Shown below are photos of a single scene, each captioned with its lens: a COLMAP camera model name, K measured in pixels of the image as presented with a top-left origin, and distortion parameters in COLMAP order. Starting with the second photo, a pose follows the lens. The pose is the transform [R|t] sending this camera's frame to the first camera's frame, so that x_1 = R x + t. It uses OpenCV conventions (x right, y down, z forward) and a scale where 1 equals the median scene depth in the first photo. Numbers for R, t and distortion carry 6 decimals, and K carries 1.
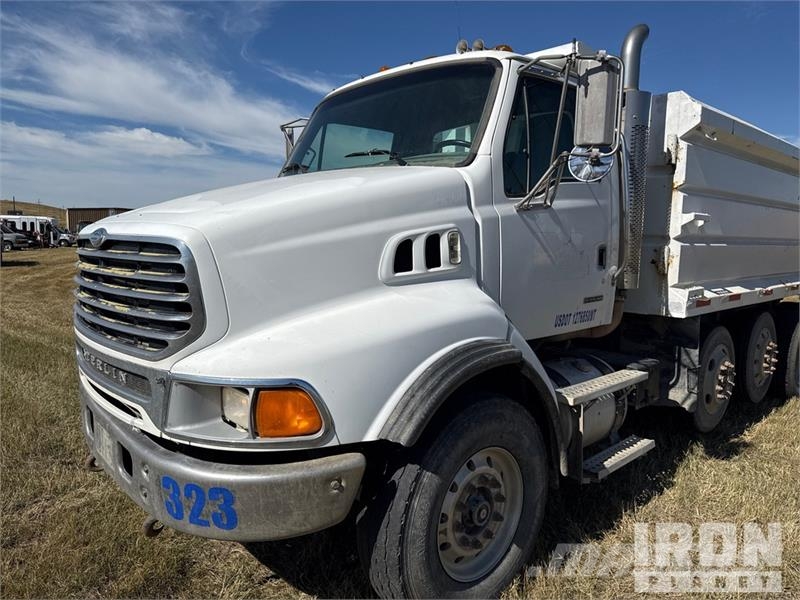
lens RADIAL K [[571.1, 0, 404.2], [0, 571.1, 296.9], [0, 0, 1]] dist [0.060738, -0.072121]
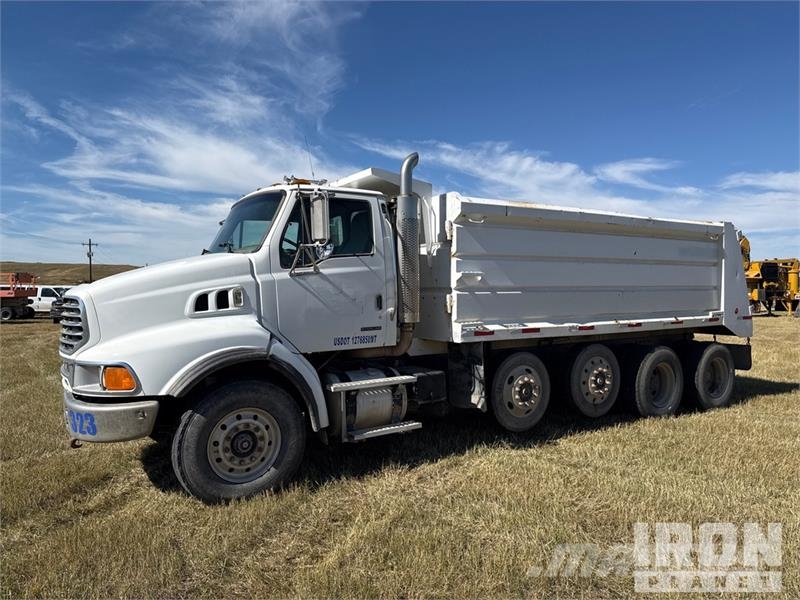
lens RADIAL K [[571.1, 0, 405.3], [0, 571.1, 297.0], [0, 0, 1]] dist [0.060738, -0.072121]
pose [[0.984266, -0.019473, -0.175614, 0.918021], [0.003645, 0.995935, -0.090000, 0.076749], [0.176653, 0.087944, 0.980336, -0.690314]]
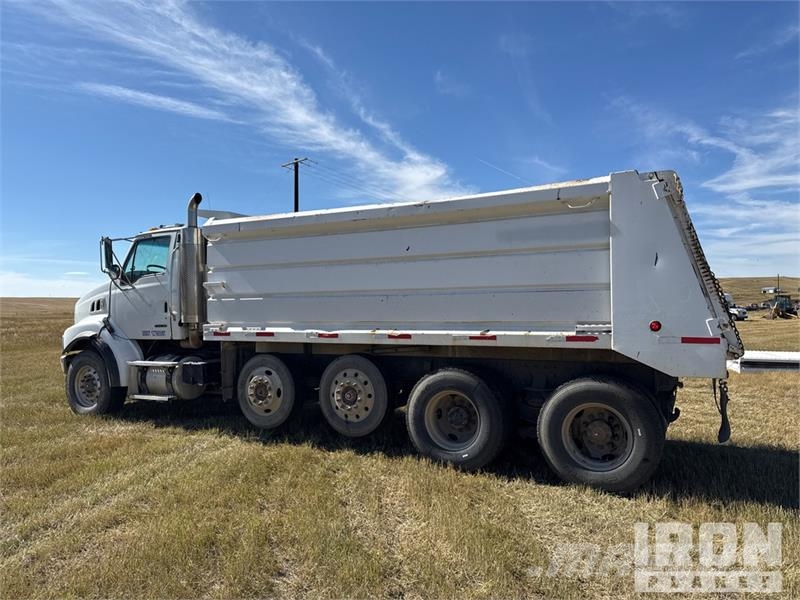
lens RADIAL K [[571.1, 0, 392.6], [0, 571.1, 300.7], [0, 0, 1]] dist [0.060738, -0.072121]
pose [[0.326824, -0.034163, -0.944468, 3.614628], [-0.079880, 0.994772, -0.063624, -0.028972], [0.941703, 0.096237, 0.322387, 1.456948]]
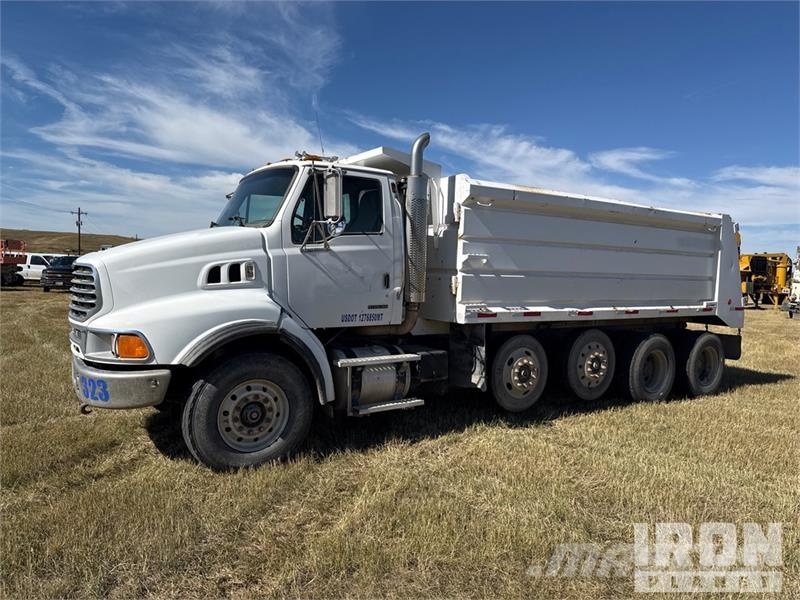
lens RADIAL K [[571.1, 0, 408.4], [0, 571.1, 297.5], [0, 0, 1]] dist [0.060738, -0.072121]
pose [[0.987927, 0.020078, -0.153615, 0.863638], [-0.029116, 0.997960, -0.056812, 0.086708], [0.152161, 0.060599, 0.986496, -0.731932]]
